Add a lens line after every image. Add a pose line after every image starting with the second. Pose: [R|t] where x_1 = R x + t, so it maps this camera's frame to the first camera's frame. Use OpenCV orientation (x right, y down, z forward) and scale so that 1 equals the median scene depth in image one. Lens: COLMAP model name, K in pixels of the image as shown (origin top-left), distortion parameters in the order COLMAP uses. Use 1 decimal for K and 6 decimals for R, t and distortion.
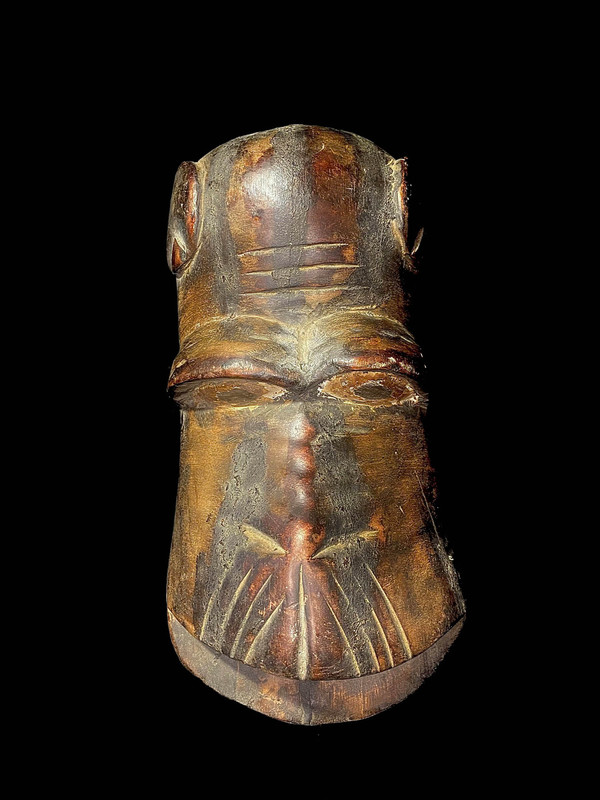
lens RADIAL K [[617.8, 0, 302.0], [0, 617.8, 394.8], [0, 0, 1]] dist [0.018524, -0.053548]
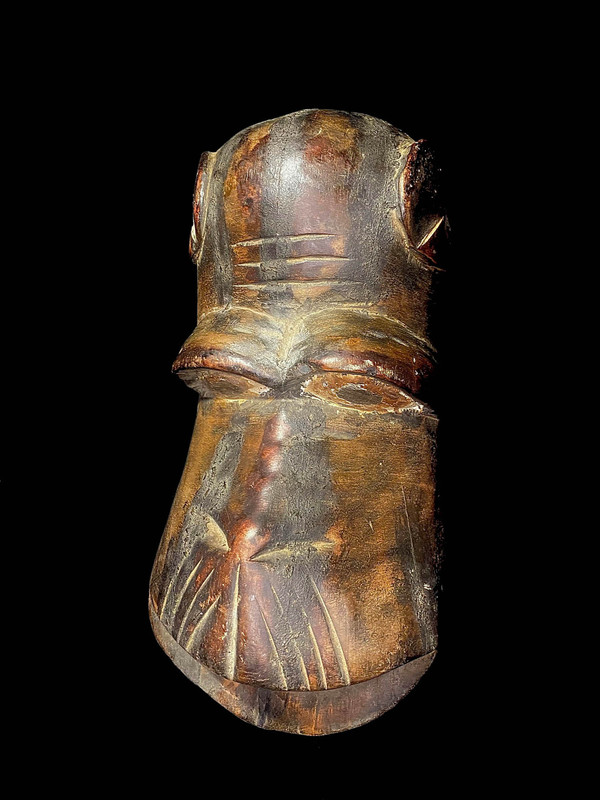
lens RADIAL K [[617.8, 0, 300.6], [0, 617.8, 404.0], [0, 0, 1]] dist [0.018524, -0.053548]
pose [[0.948769, 0.093258, -0.301894, 0.323162], [-0.085687, 0.995587, 0.038256, -0.021290], [0.304130, -0.010428, 0.952574, 0.089413]]
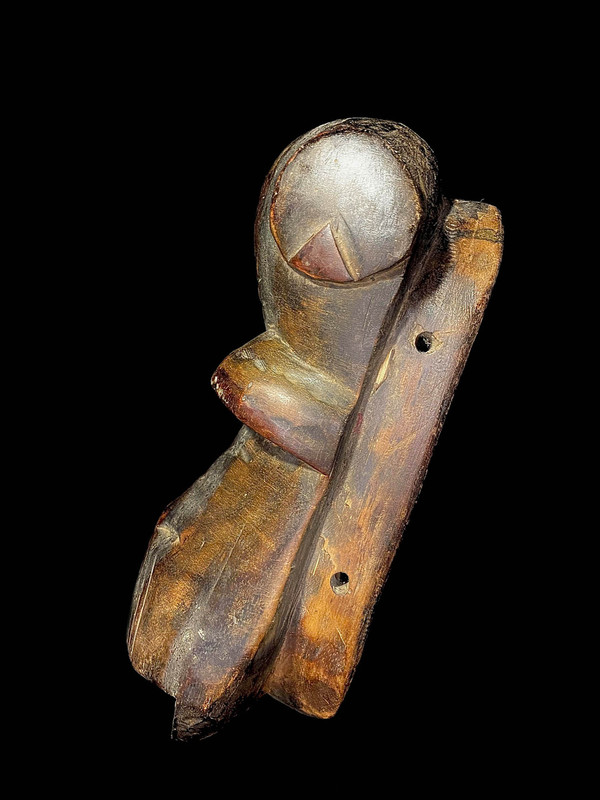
lens RADIAL K [[617.8, 0, 300.5], [0, 617.8, 399.1], [0, 0, 1]] dist [0.018524, -0.053548]
pose [[-0.052494, 0.146253, -0.987853, 1.019529], [-0.205885, 0.966380, 0.154015, -0.190029], [0.977167, 0.211469, -0.020618, 1.115027]]
